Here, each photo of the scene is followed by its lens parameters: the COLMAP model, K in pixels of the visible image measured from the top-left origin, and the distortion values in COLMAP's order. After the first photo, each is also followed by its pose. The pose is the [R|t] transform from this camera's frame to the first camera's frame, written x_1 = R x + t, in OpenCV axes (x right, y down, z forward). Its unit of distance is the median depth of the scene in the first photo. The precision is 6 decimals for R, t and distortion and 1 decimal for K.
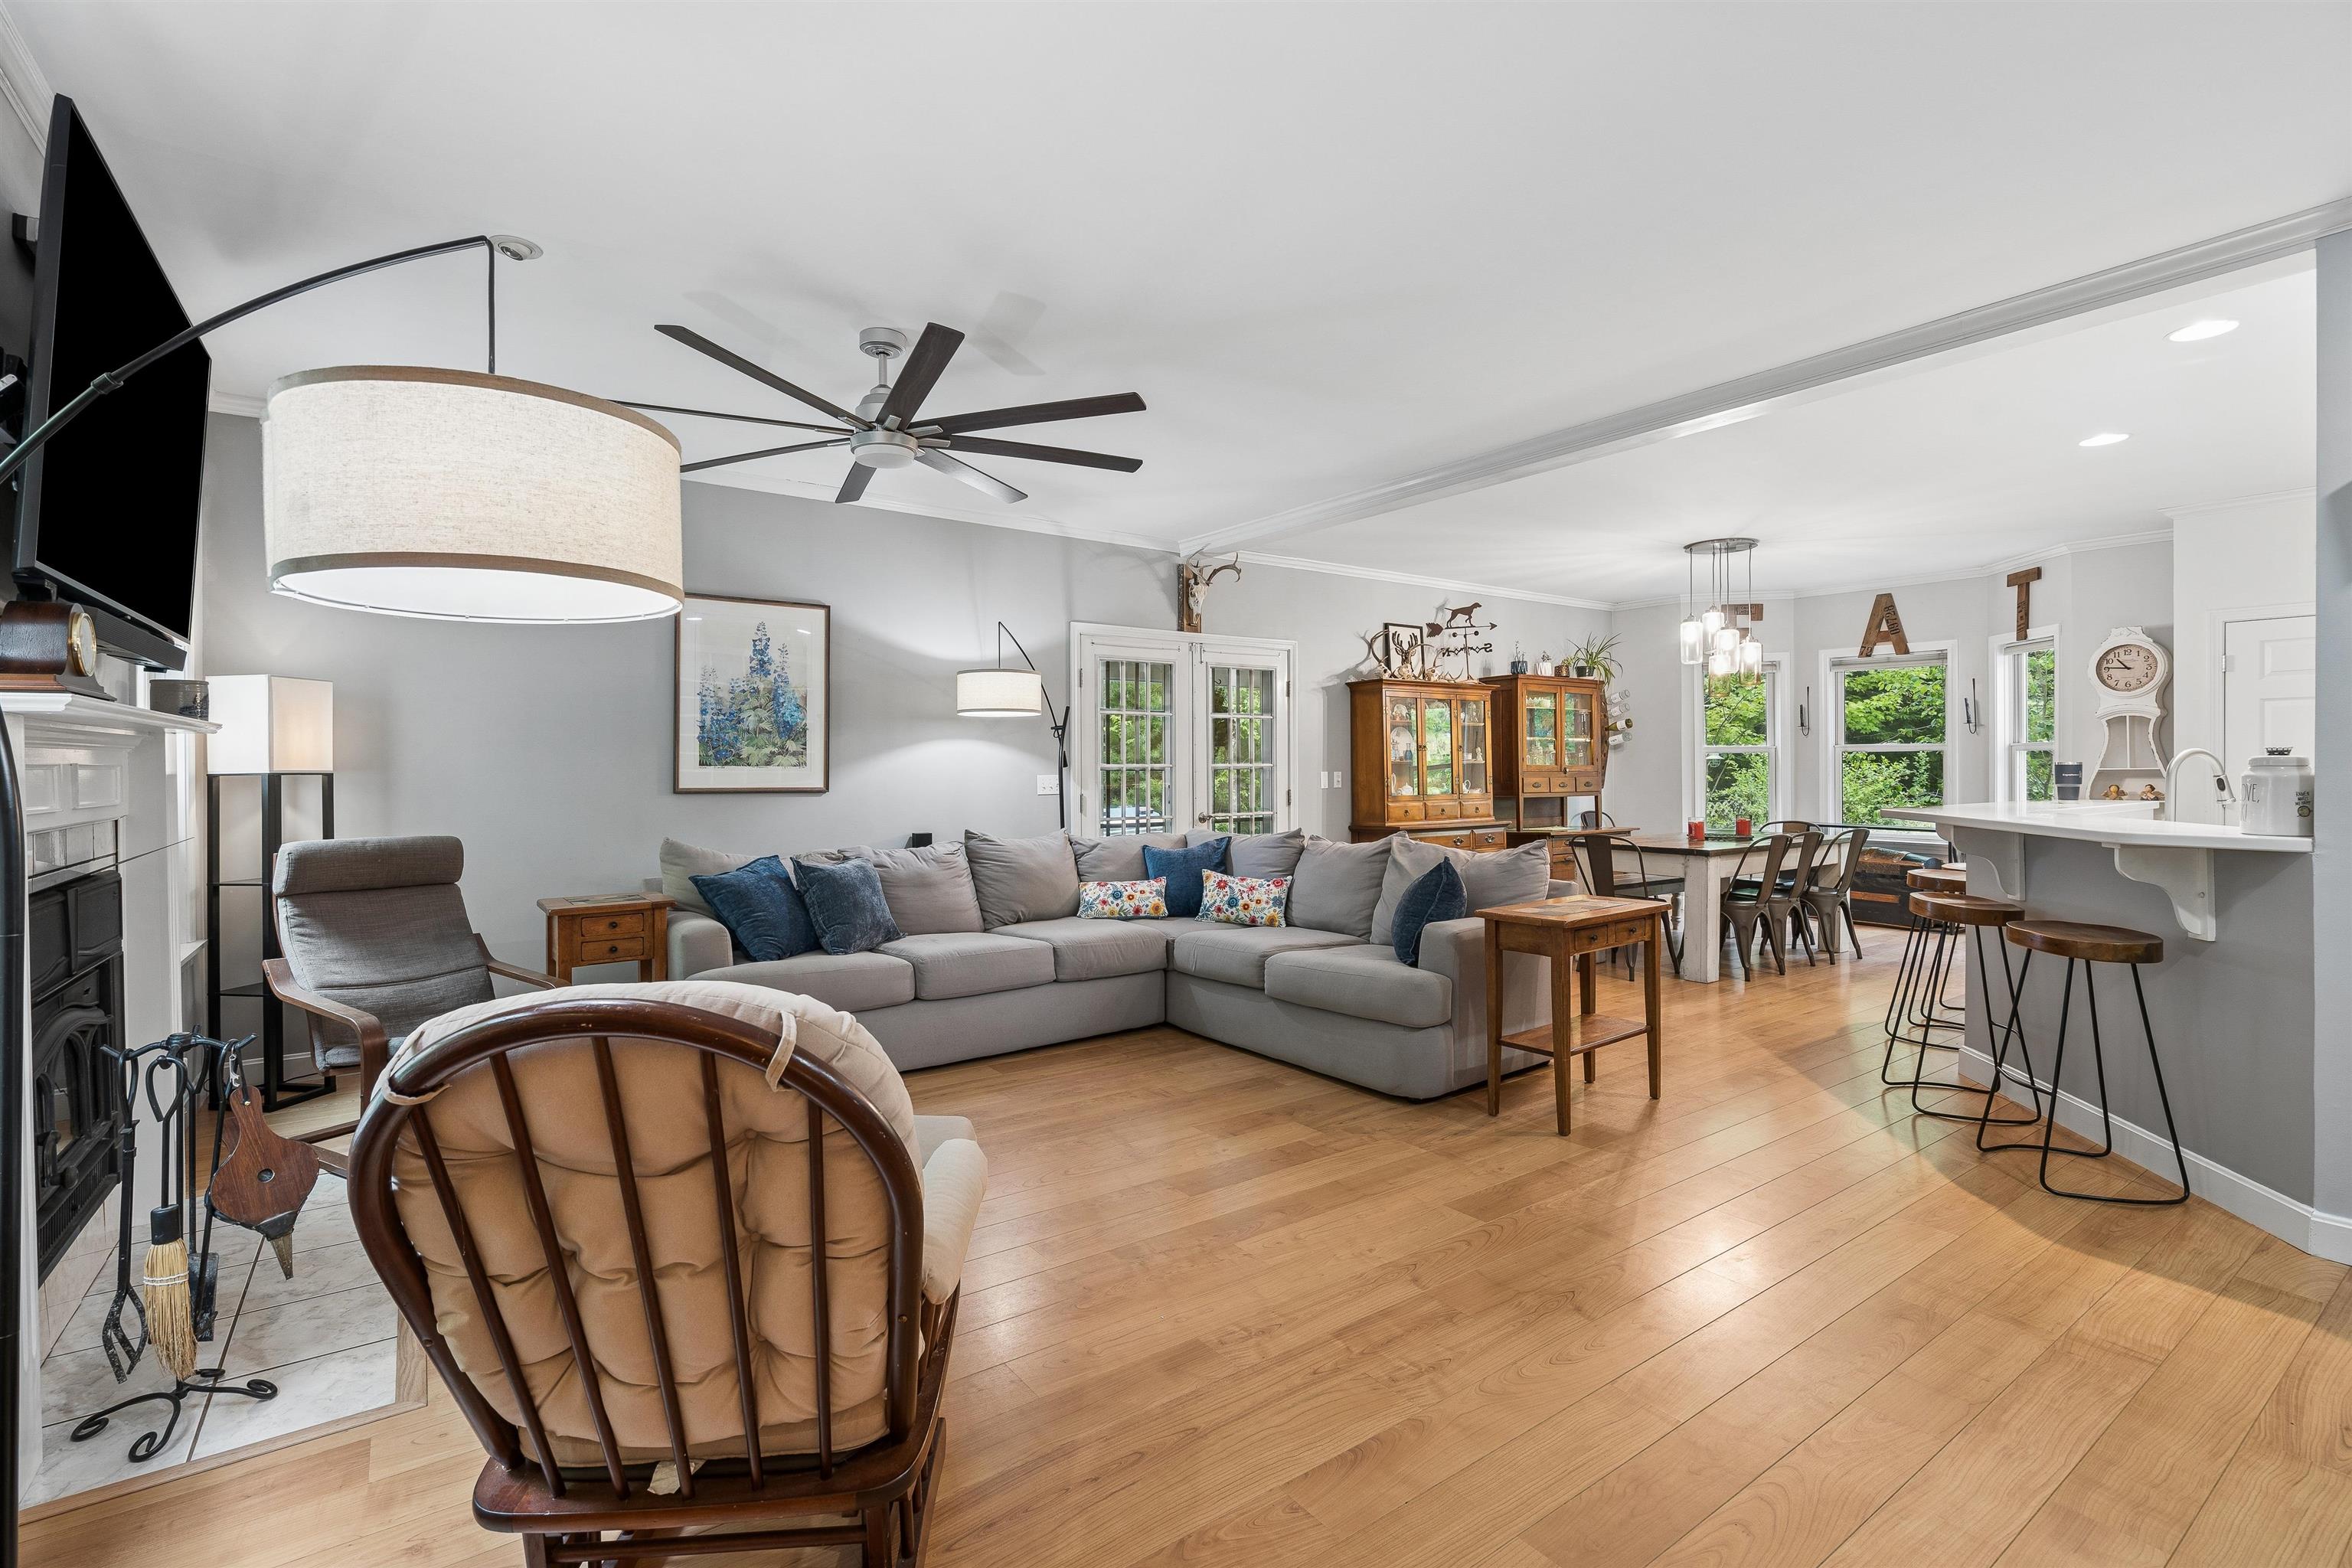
lens RADIAL K [[1055.5, 0, 1172.1], [0, 1055.5, 775.0], [0, 0, 1]] dist [-0.001789, -0.000234]
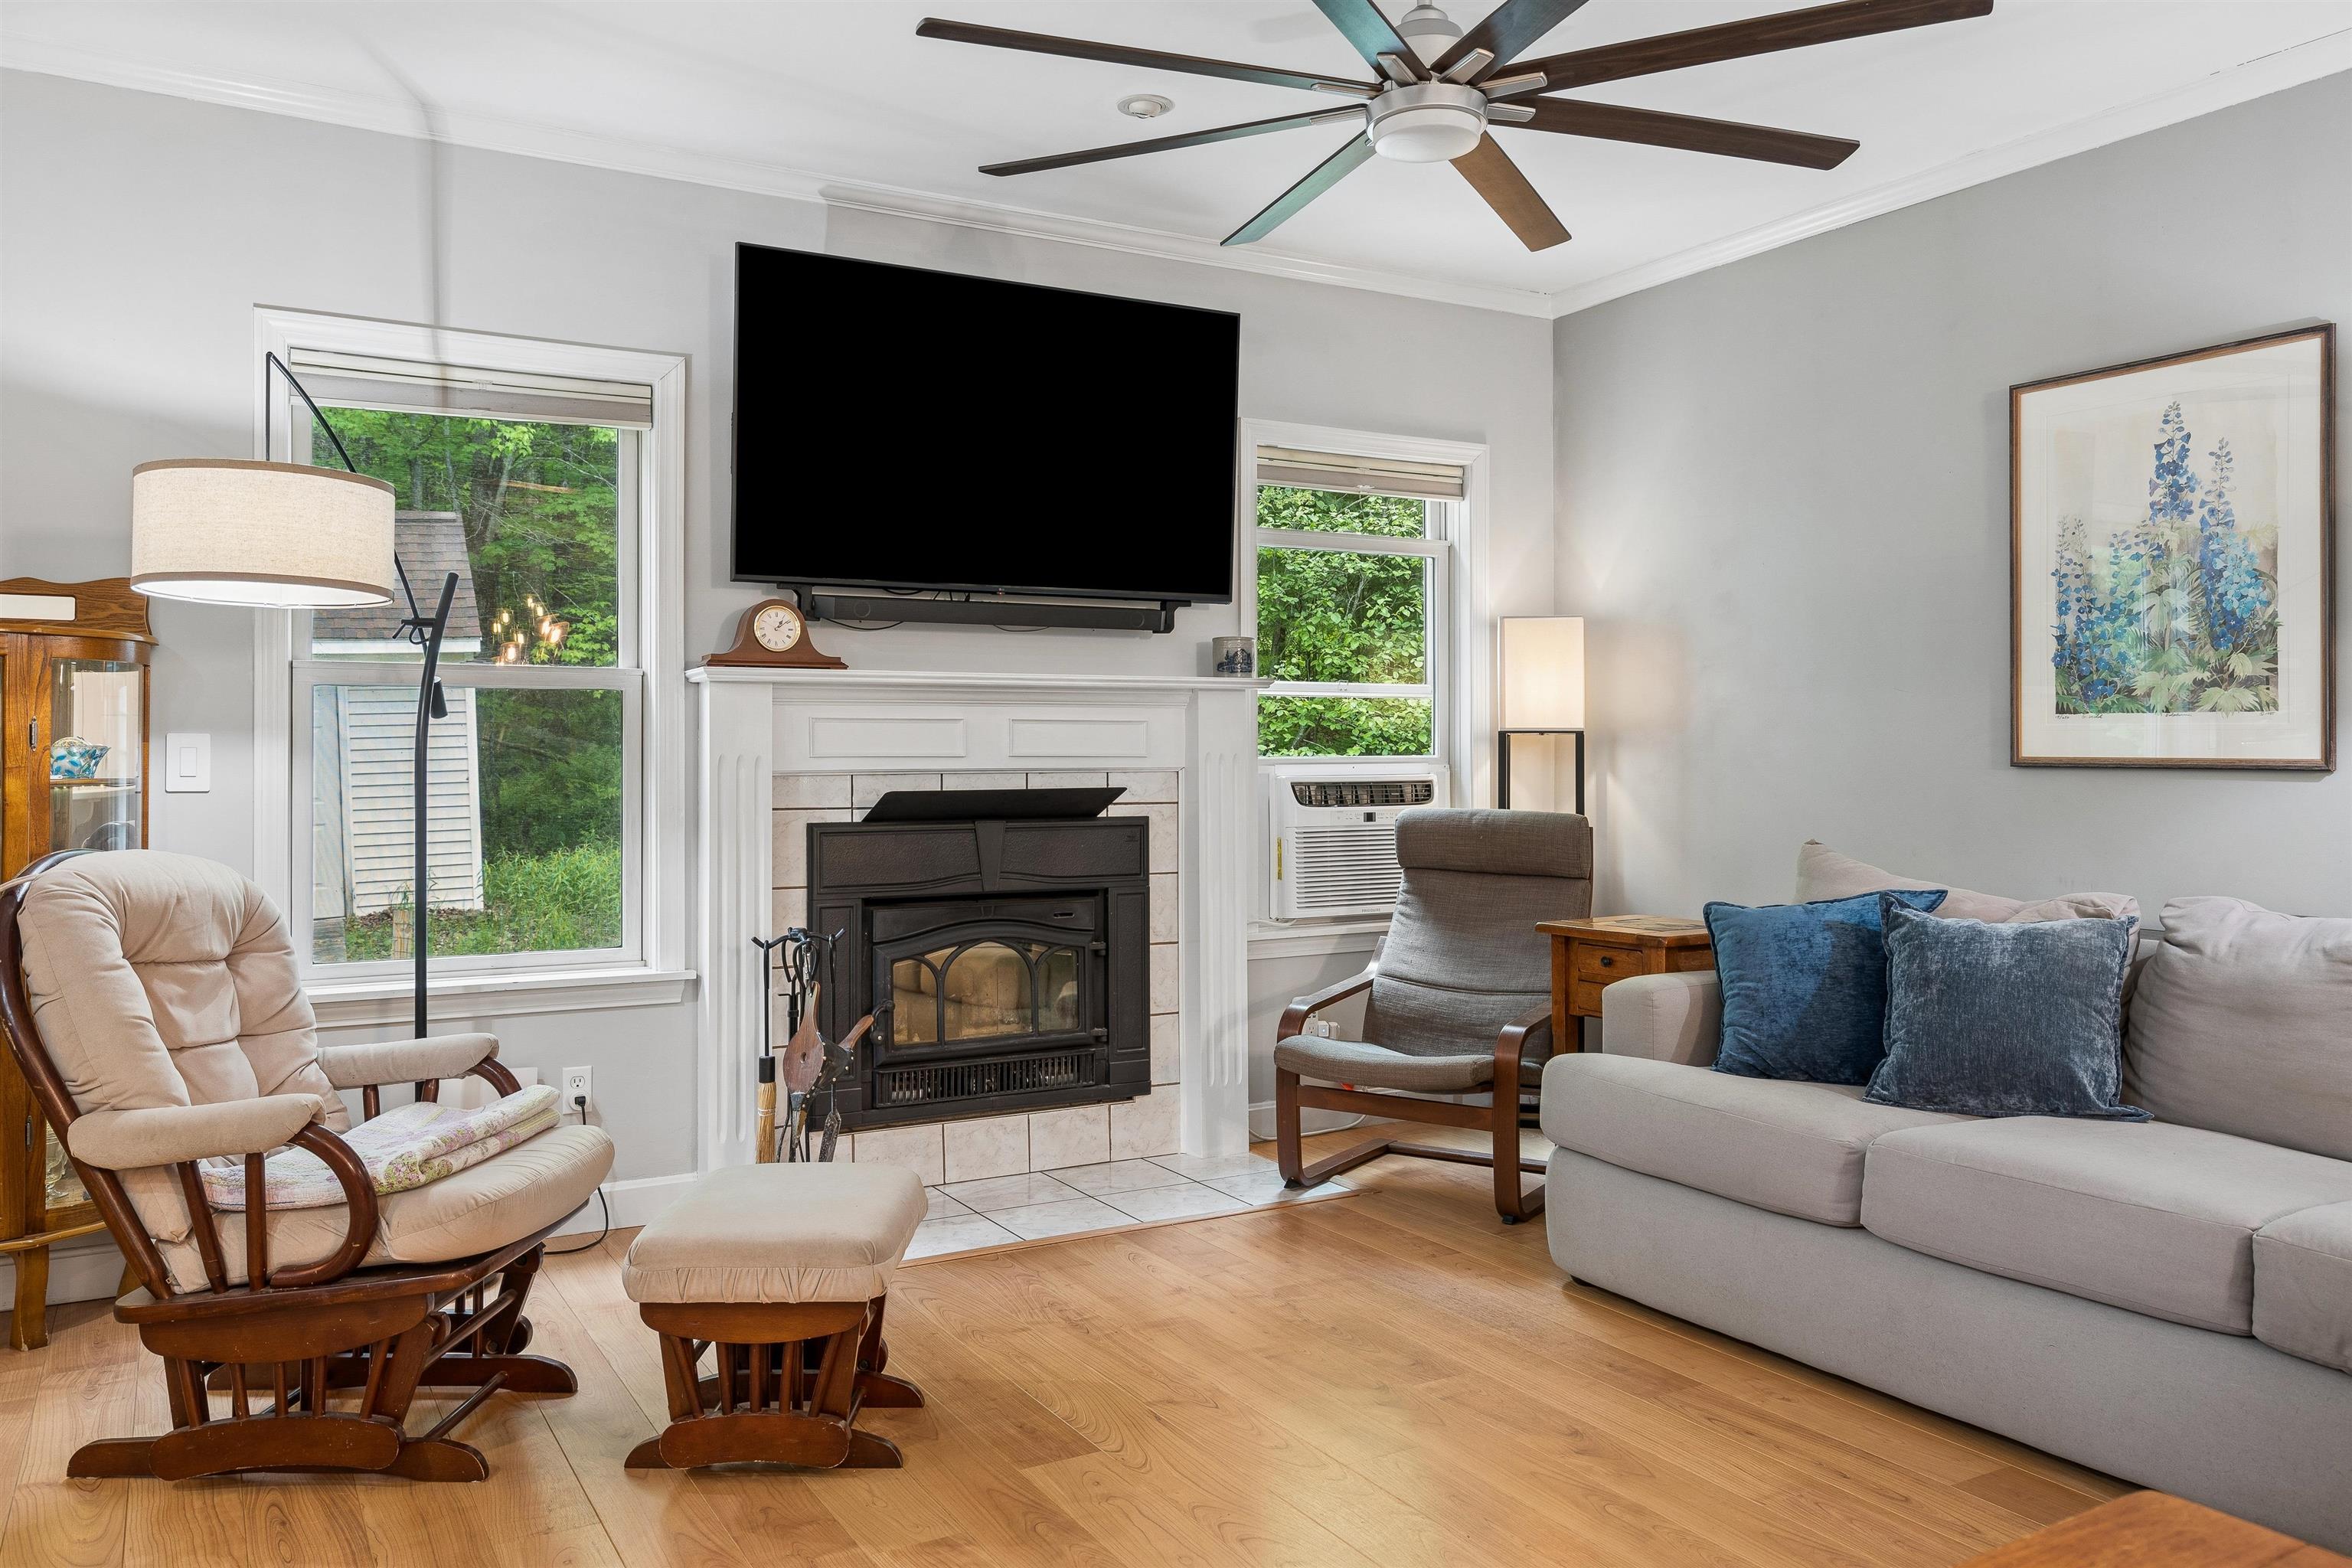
lens RADIAL K [[1716.0, 0, 1154.2], [0, 1716.0, 741.9], [0, 0, 1]] dist [0.001865, 0.001229]
pose [[-0.103022, -0.003736, -0.994672, 0.292461], [-0.007059, 0.999971, -0.003024, 0.007276], [0.994654, 0.006710, -0.103045, 0.448803]]
